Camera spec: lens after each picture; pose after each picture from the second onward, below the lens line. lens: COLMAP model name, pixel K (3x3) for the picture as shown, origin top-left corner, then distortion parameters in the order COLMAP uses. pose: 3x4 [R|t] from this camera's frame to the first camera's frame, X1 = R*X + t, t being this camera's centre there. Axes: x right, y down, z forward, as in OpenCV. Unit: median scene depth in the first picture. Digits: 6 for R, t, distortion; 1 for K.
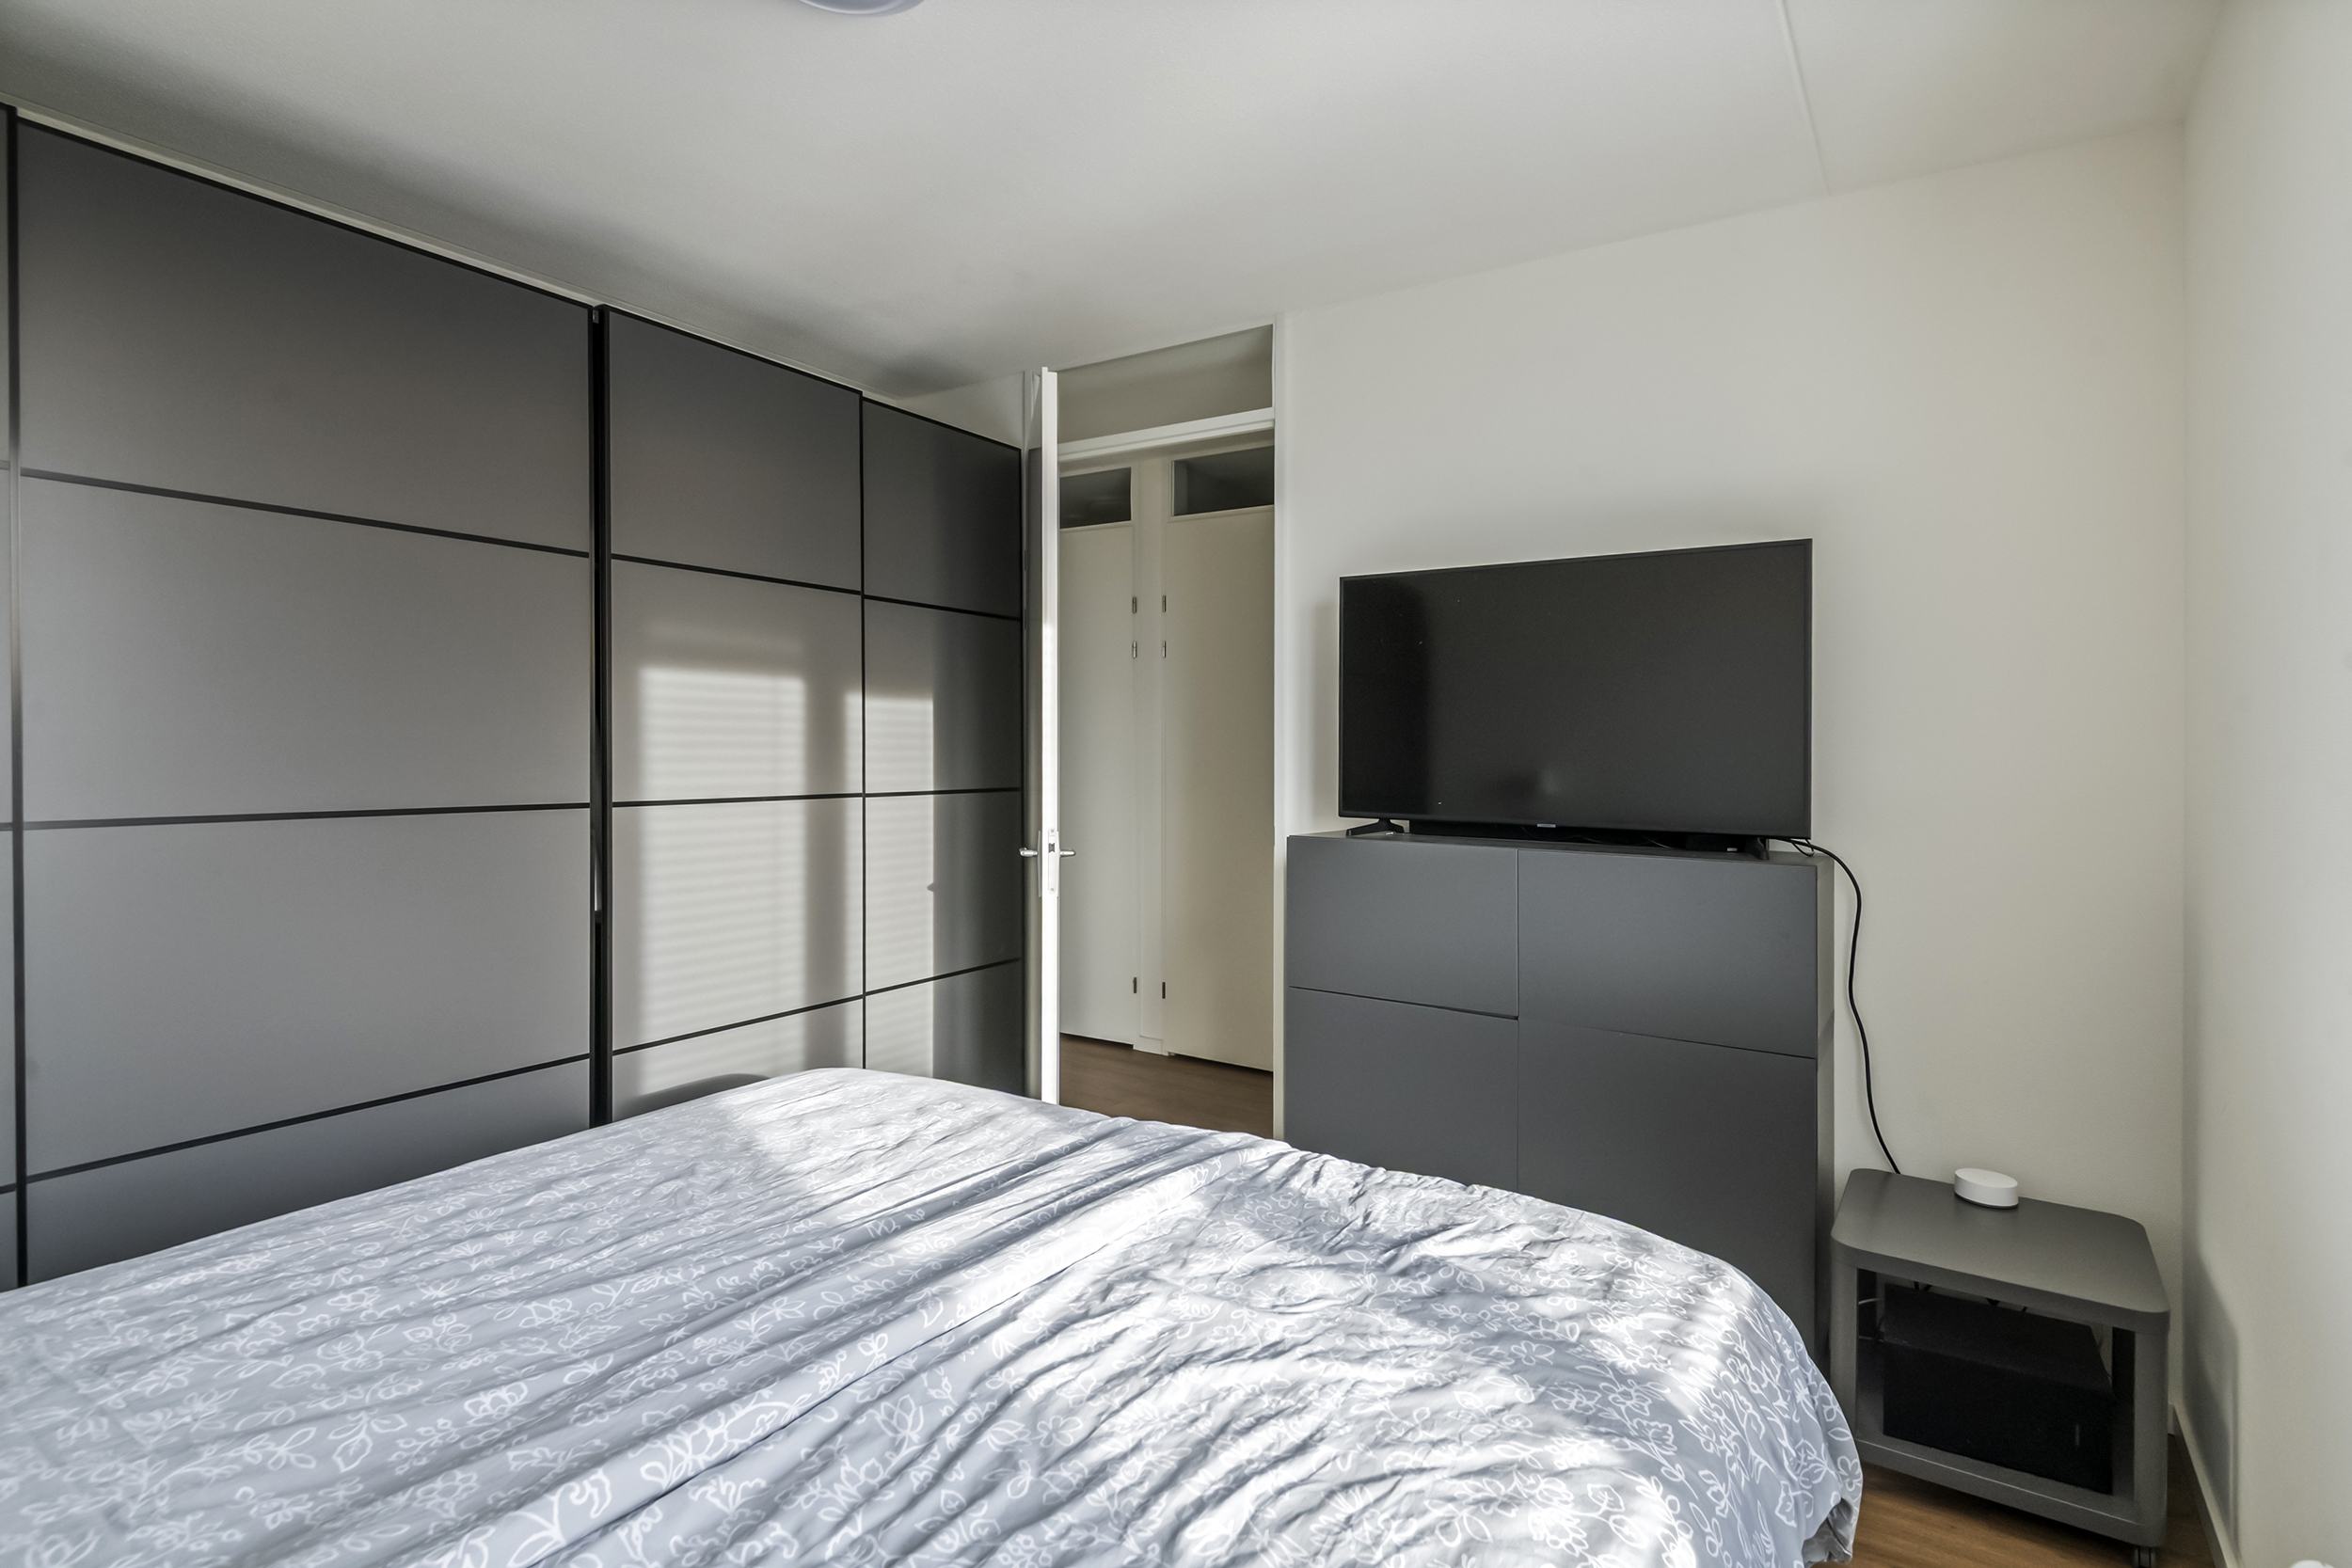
lens RADIAL K [[1177.7, 0, 1192.8], [0, 1177.7, 772.2], [0, 0, 1]] dist [0.012419, -0.009499]
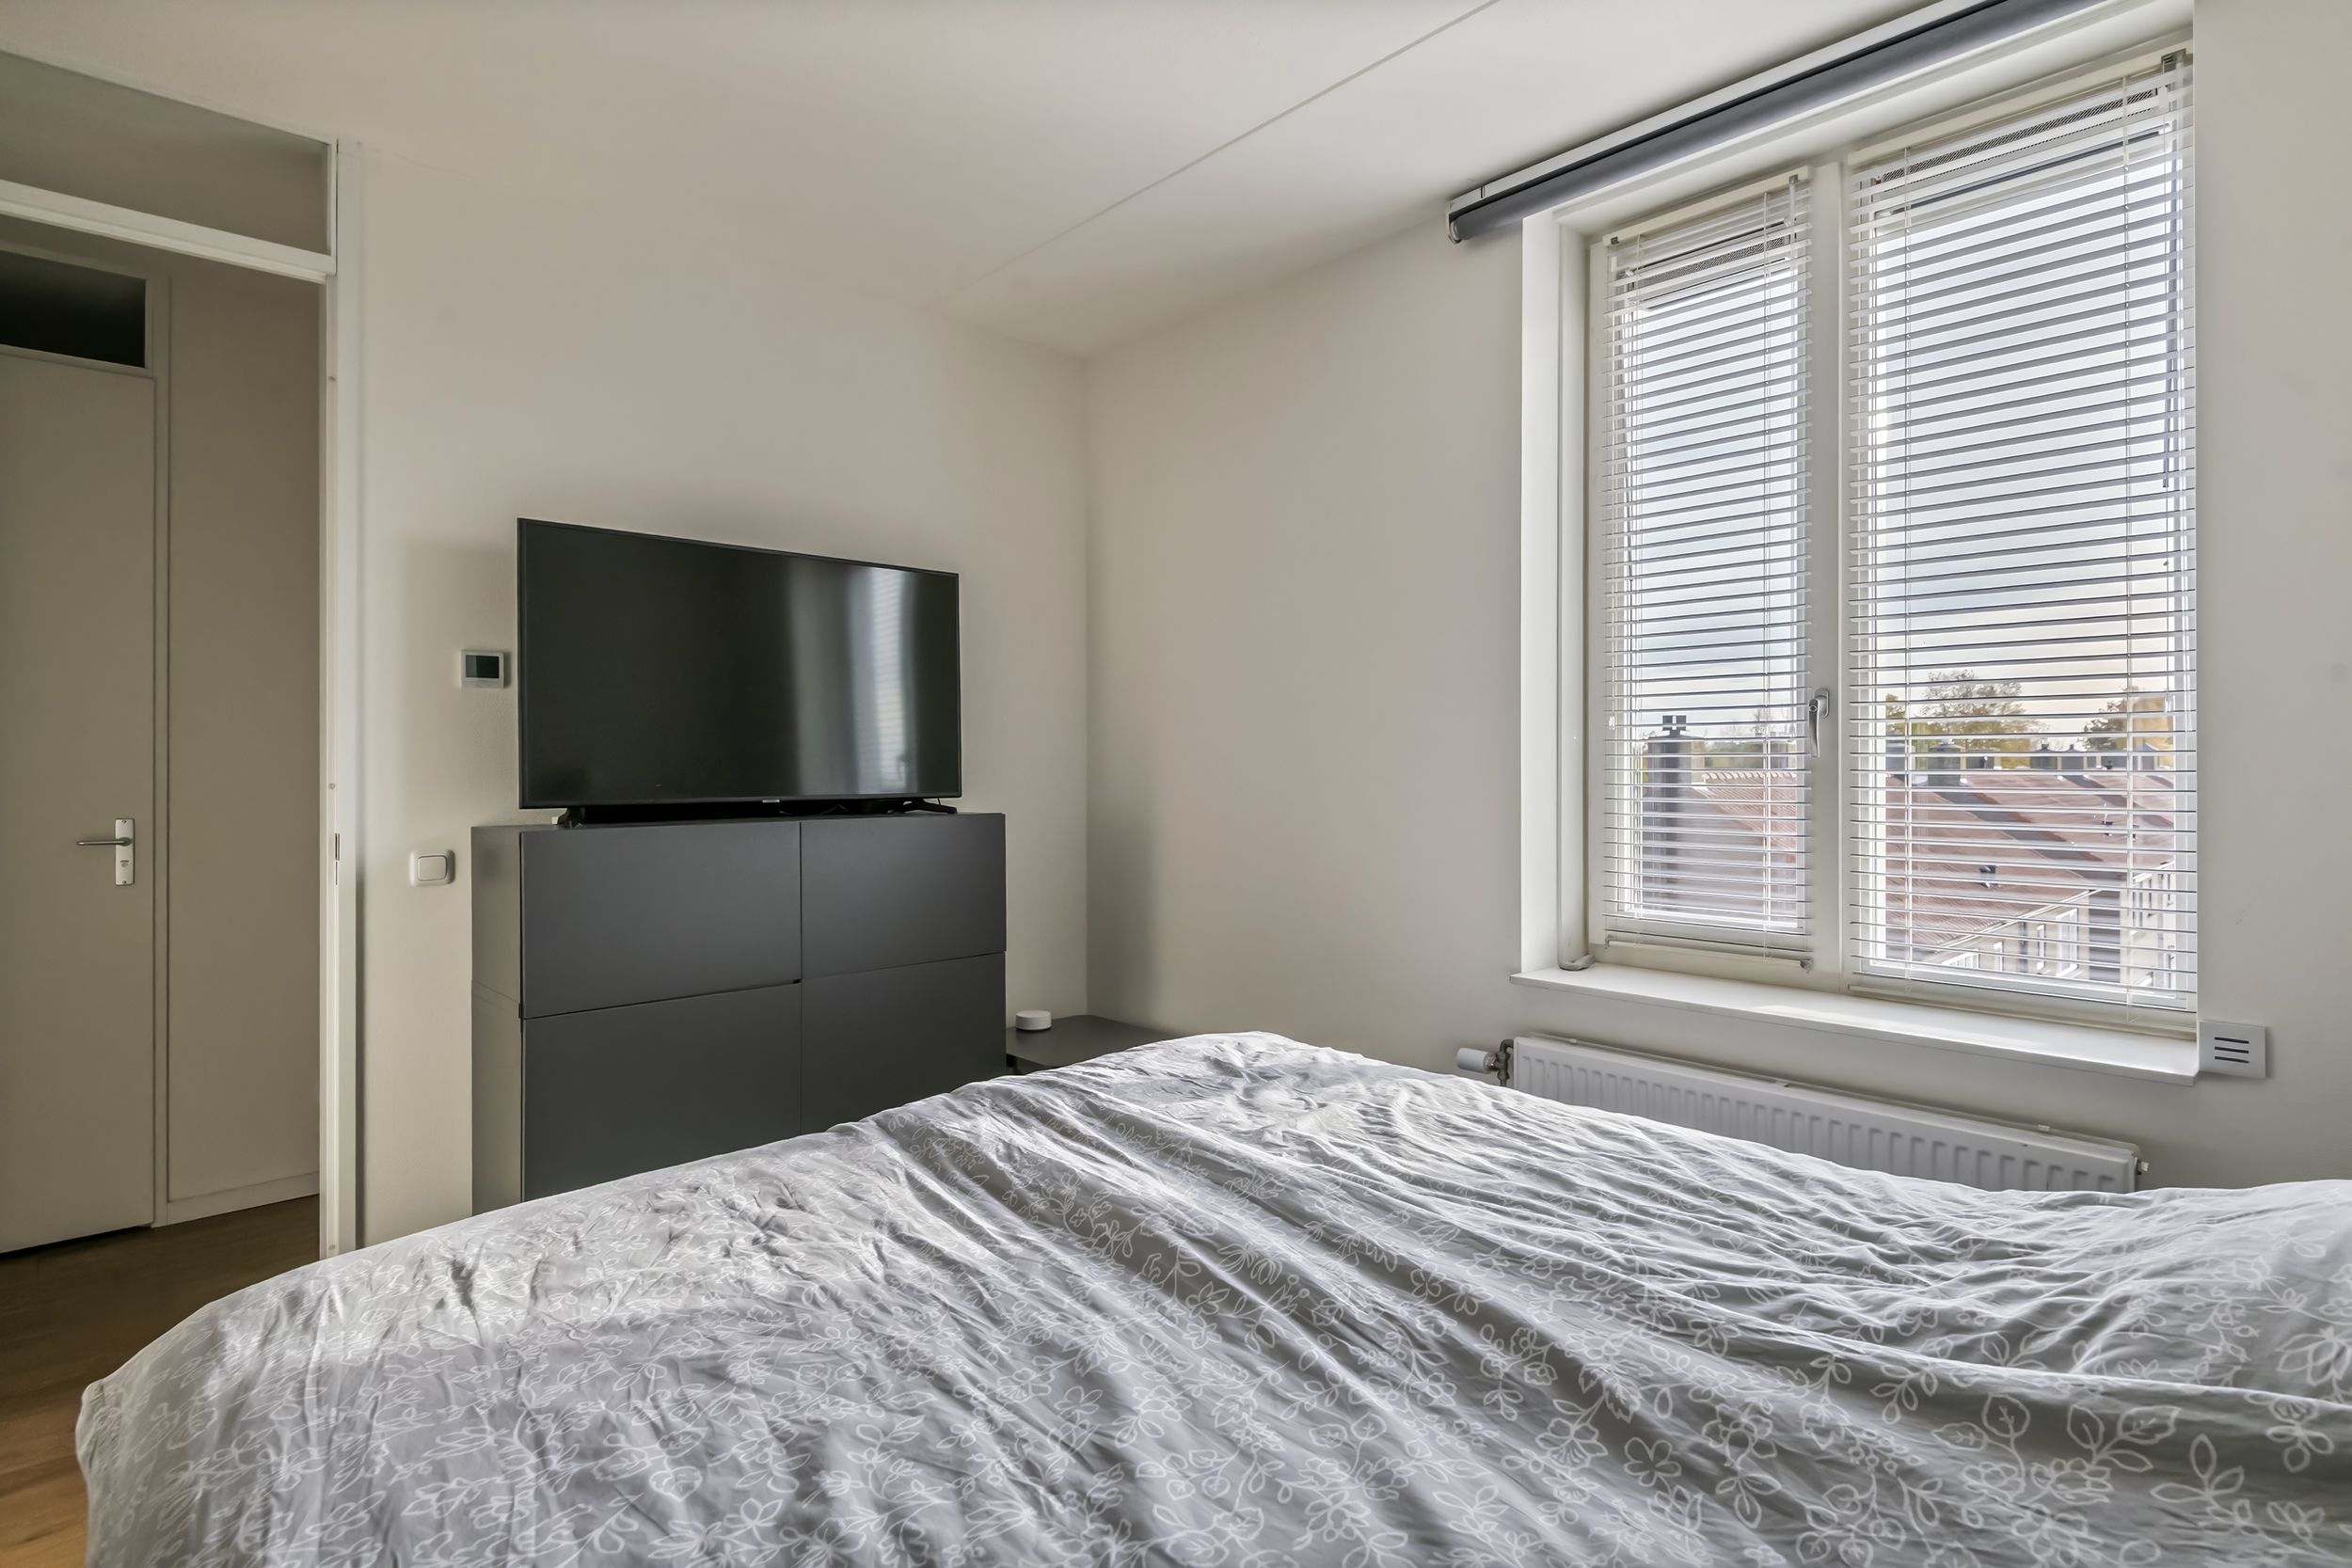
lens RADIAL K [[1177.7, 0, 1194.0], [0, 1177.7, 770.1], [0, 0, 1]] dist [0.012419, -0.009499]
pose [[0.218808, -0.011252, 0.975703, -0.970212], [0.024311, 0.999686, 0.006077, 0.029481], [-0.975465, 0.022390, 0.219013, 0.601002]]
